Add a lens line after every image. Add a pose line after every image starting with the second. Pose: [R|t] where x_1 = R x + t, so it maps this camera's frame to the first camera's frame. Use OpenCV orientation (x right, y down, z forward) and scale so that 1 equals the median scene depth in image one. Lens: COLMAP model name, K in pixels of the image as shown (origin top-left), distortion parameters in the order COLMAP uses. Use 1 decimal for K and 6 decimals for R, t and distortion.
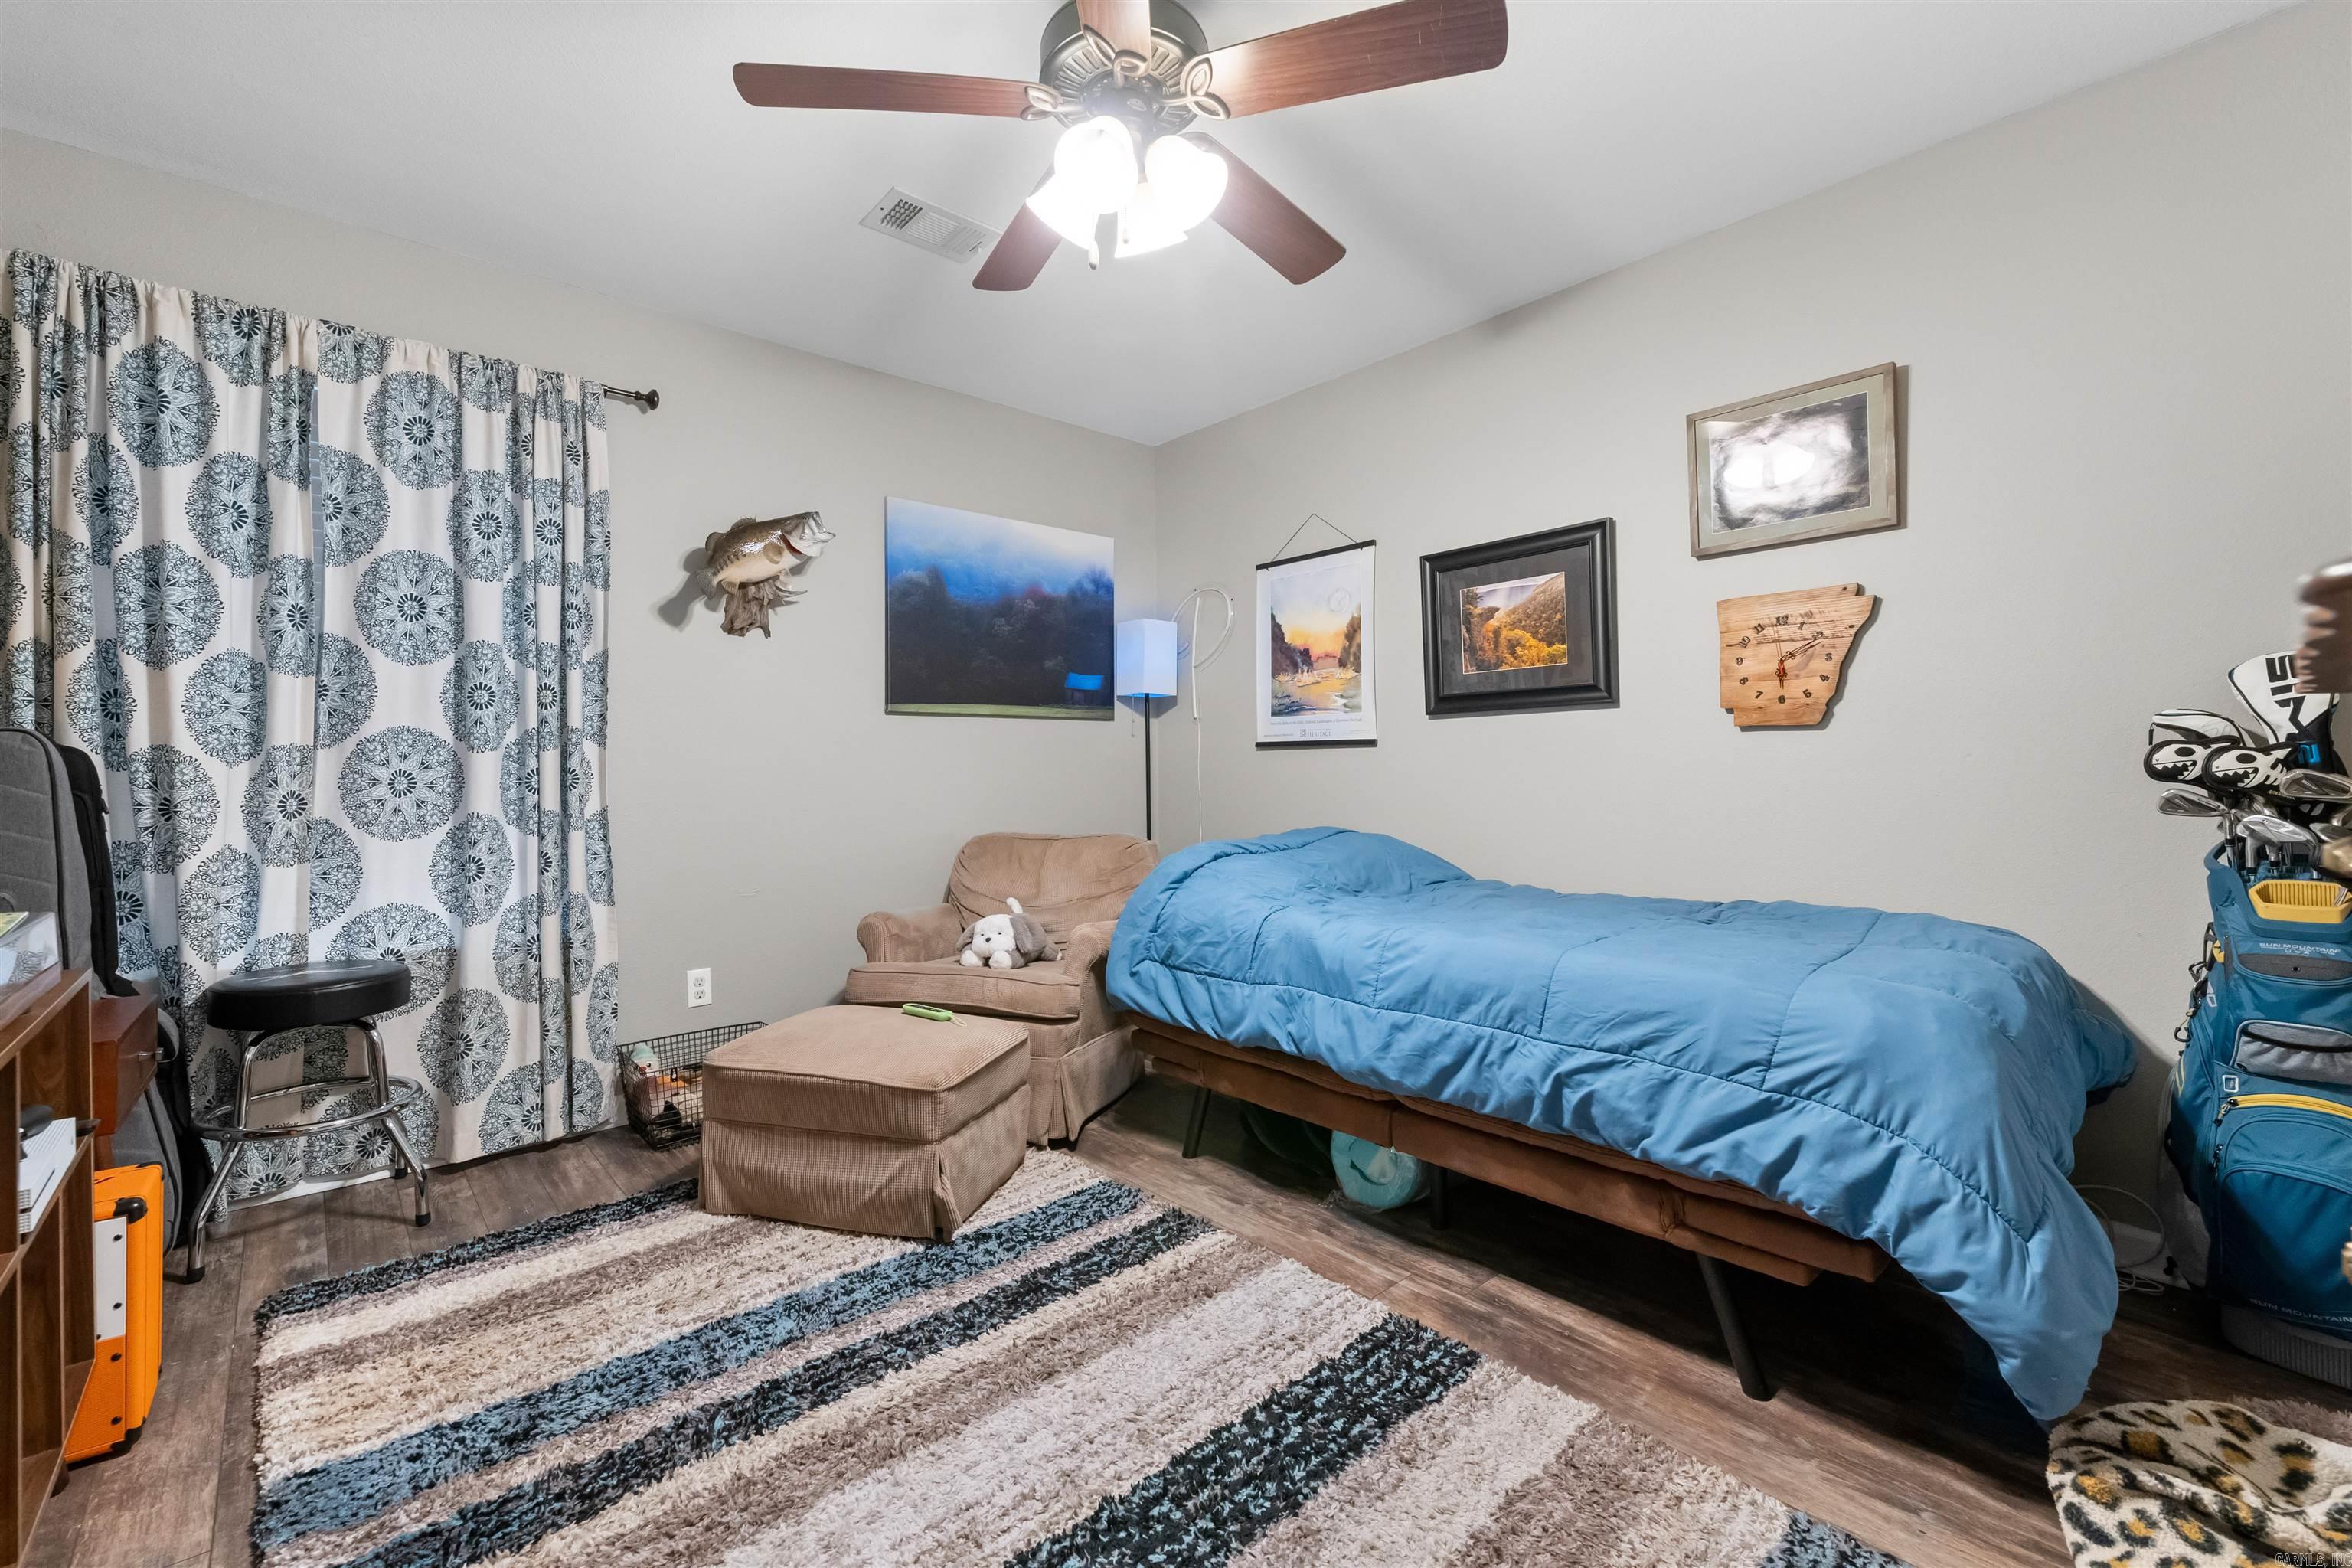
lens RADIAL K [[990.2, 0, 1163.4], [0, 990.2, 760.7], [0, 0, 1]] dist [-0.000569, -0.000226]
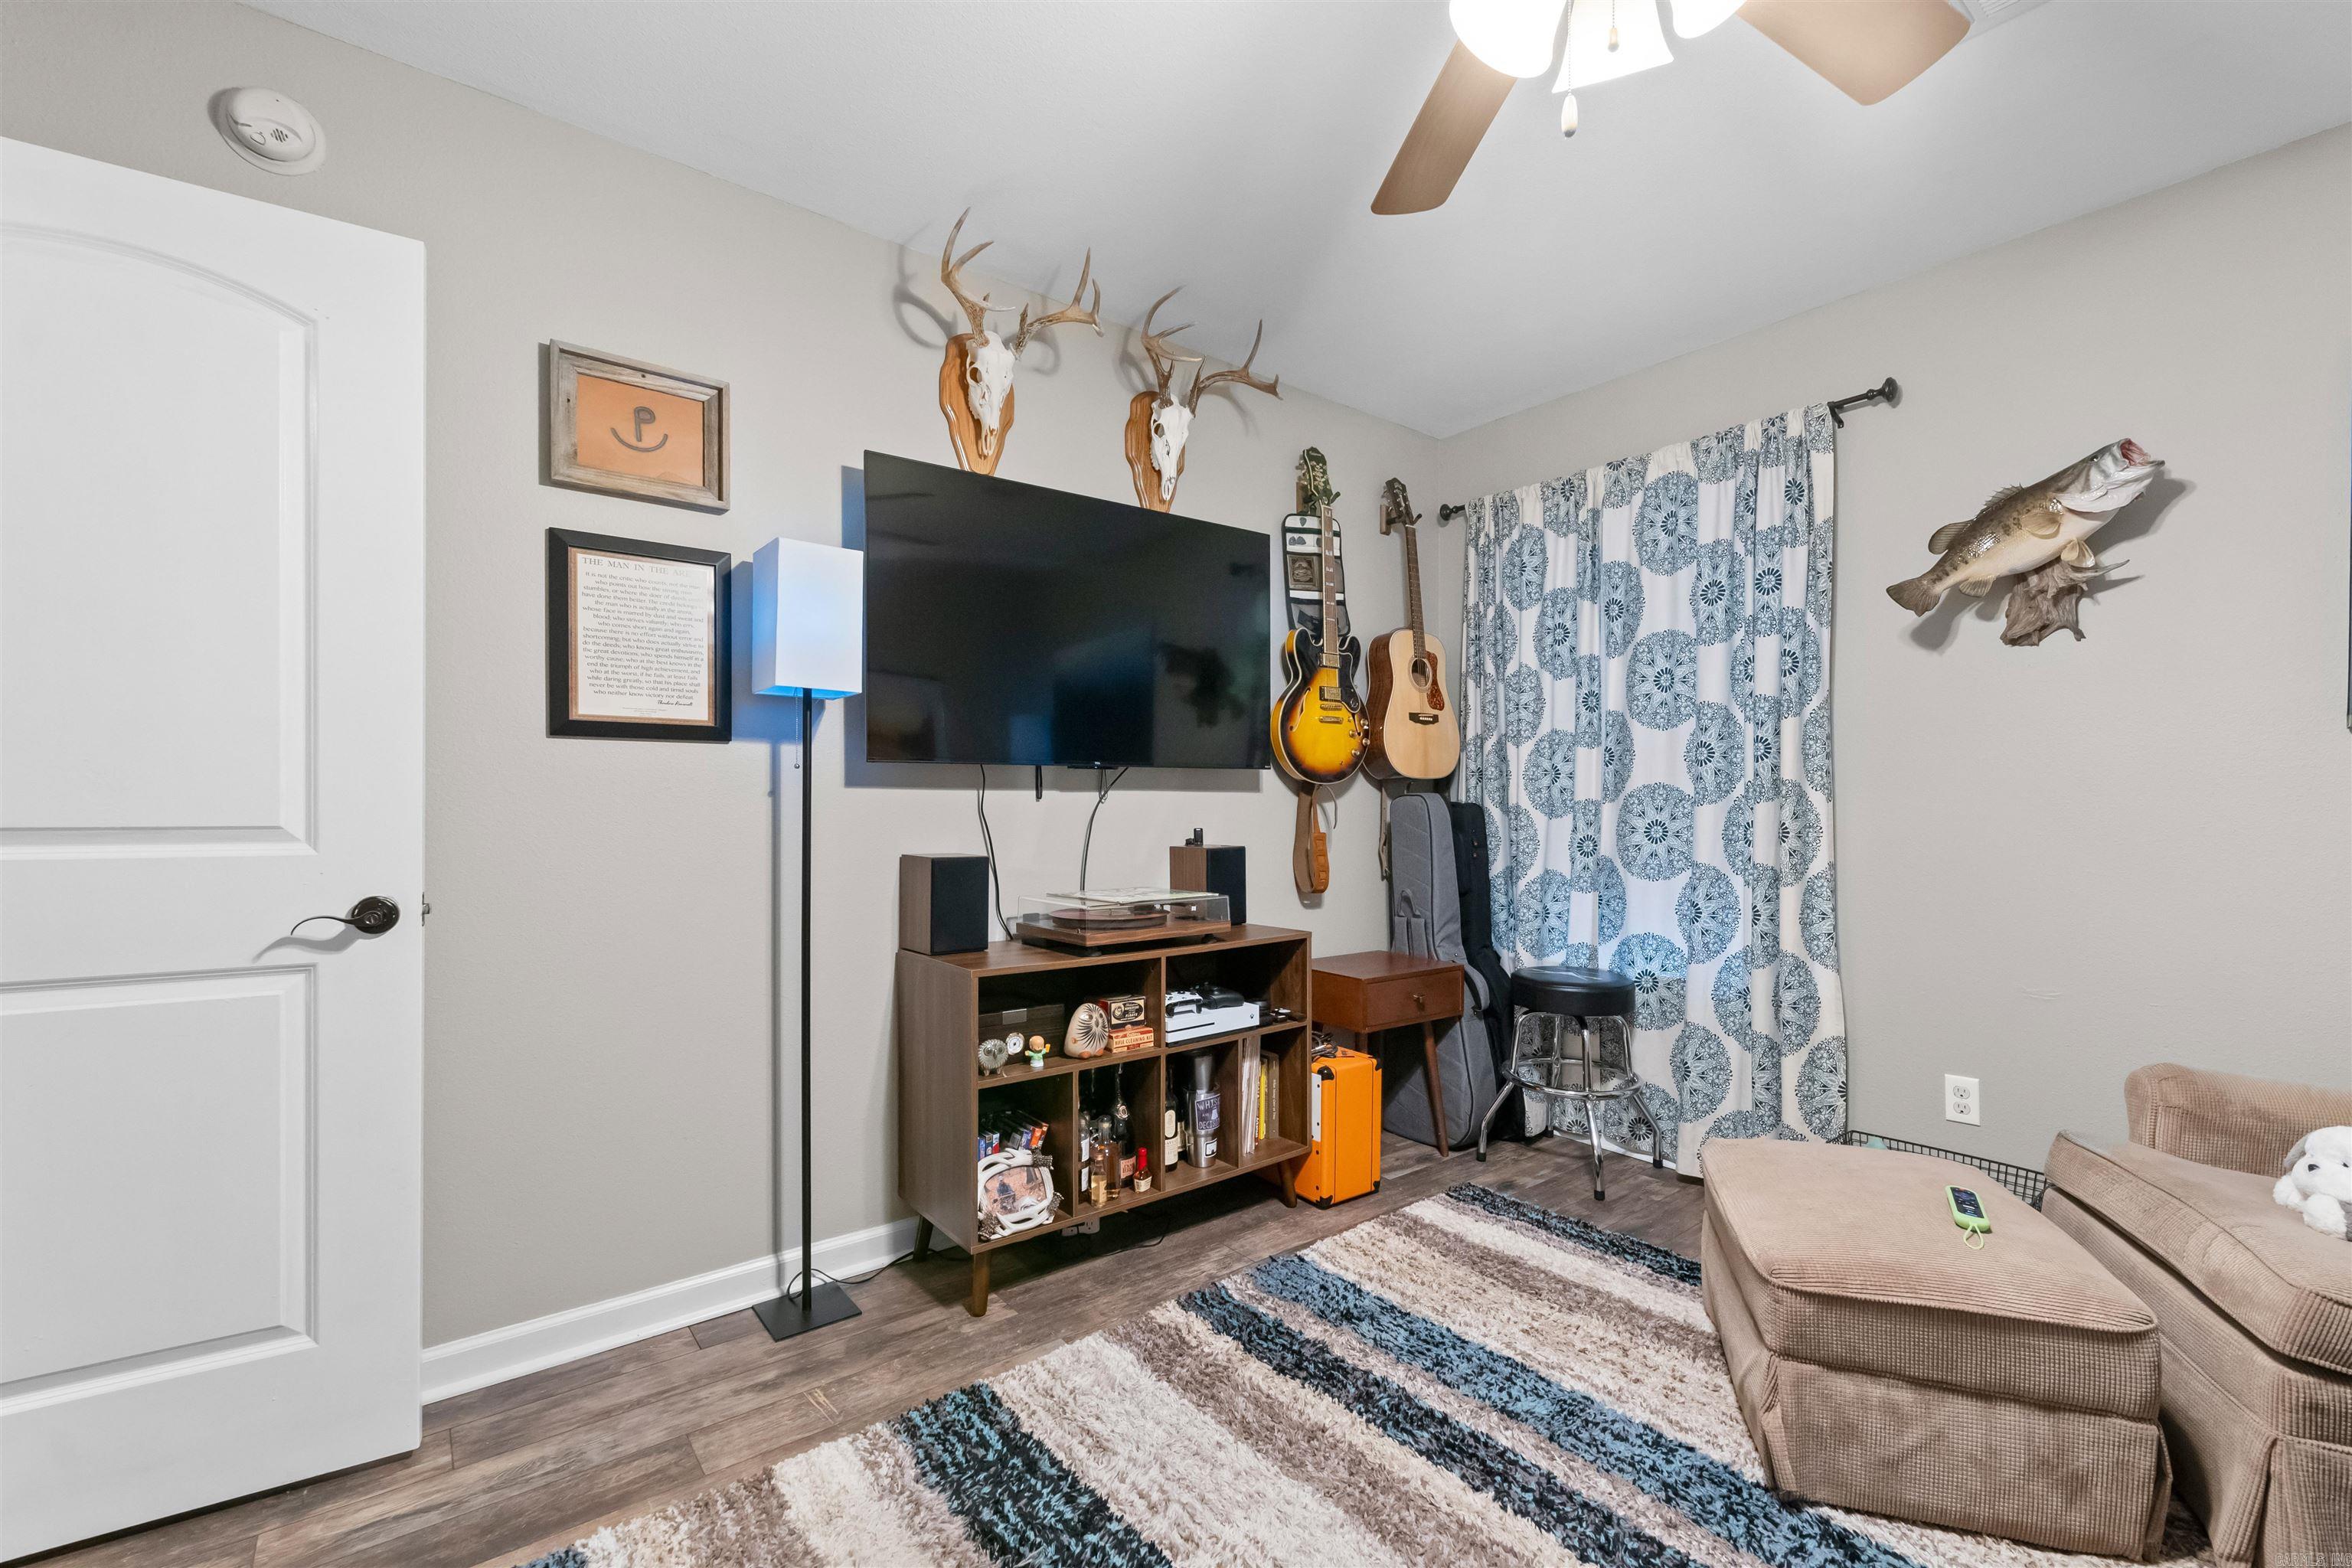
lens RADIAL K [[975.6, 0, 1169.9], [0, 975.6, 809.4], [0, 0, 1]] dist [0.000922, -0.000021]
pose [[-0.052786, 0.011527, -0.998539, 0.428509], [0.008105, 0.999905, 0.011114, -0.021899], [0.998573, -0.007506, -0.052875, 0.506091]]
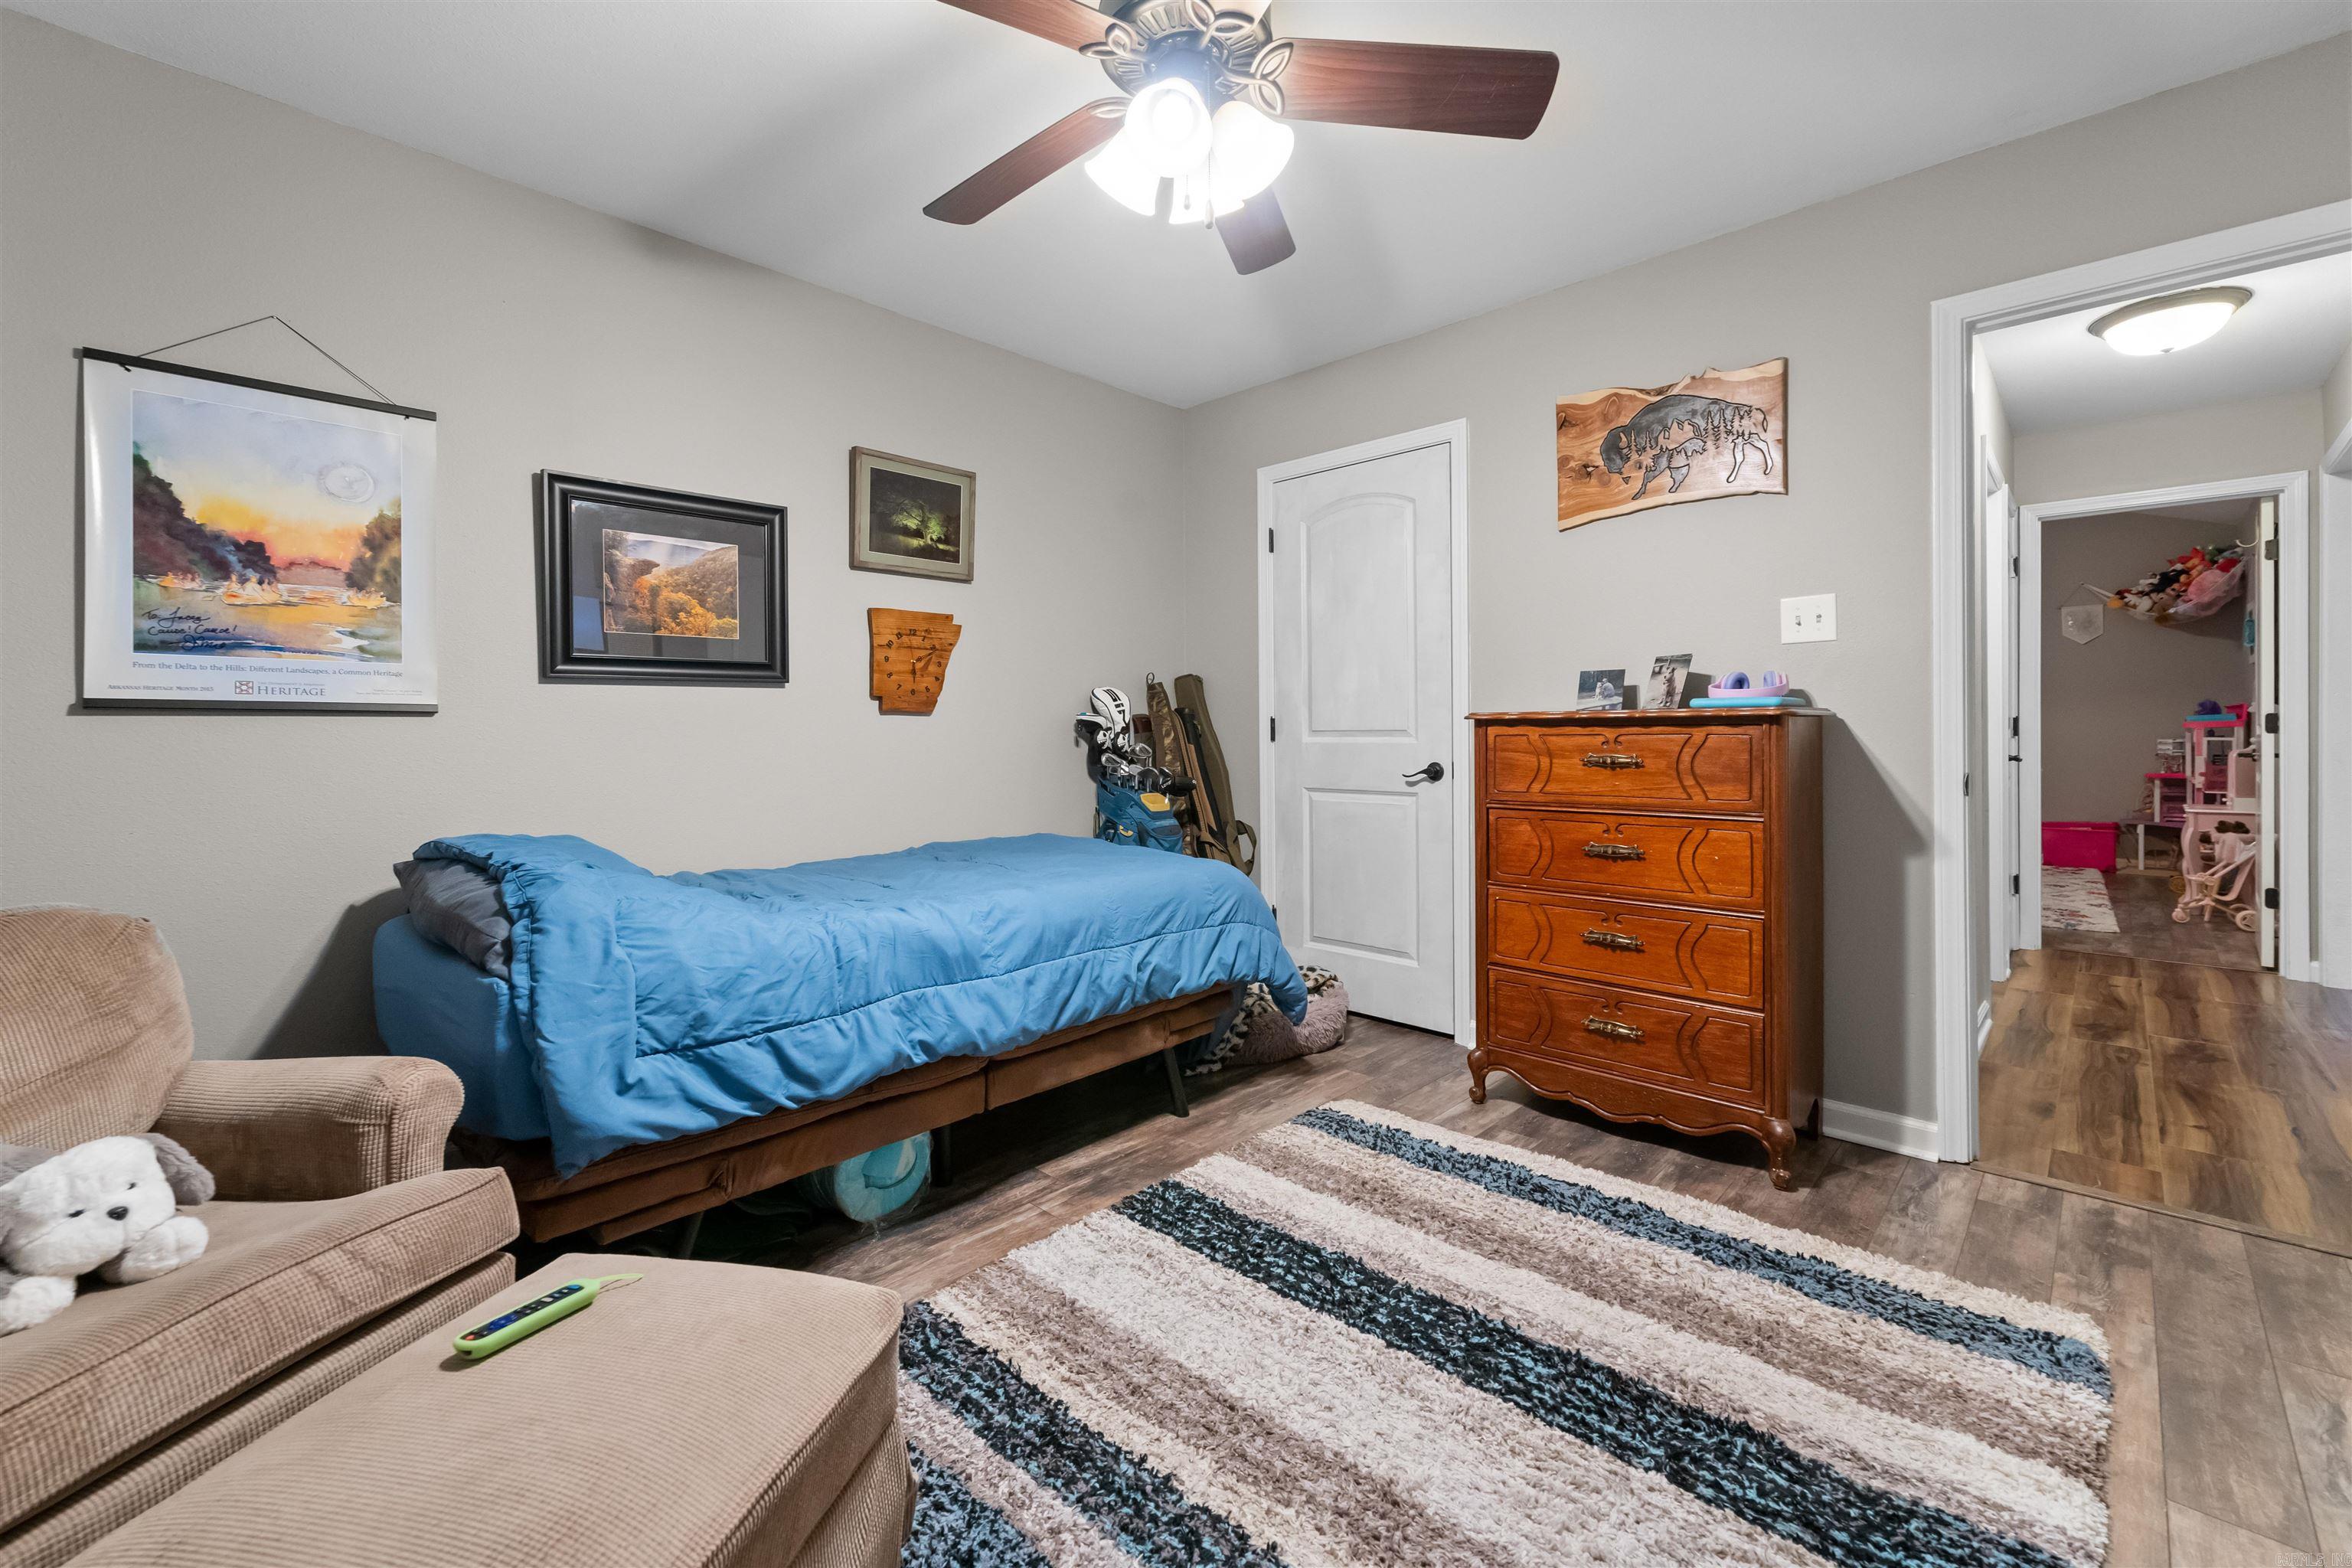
lens RADIAL K [[965.3, 0, 1172.6], [0, 965.3, 746.6], [0, 0, 1]] dist [0.000813, -0.000310]
pose [[-0.085255, -0.001715, 0.996358, -0.668122], [0.001463, 0.999997, 0.001847, 0.008092], [-0.996358, 0.001615, -0.085252, 0.751491]]
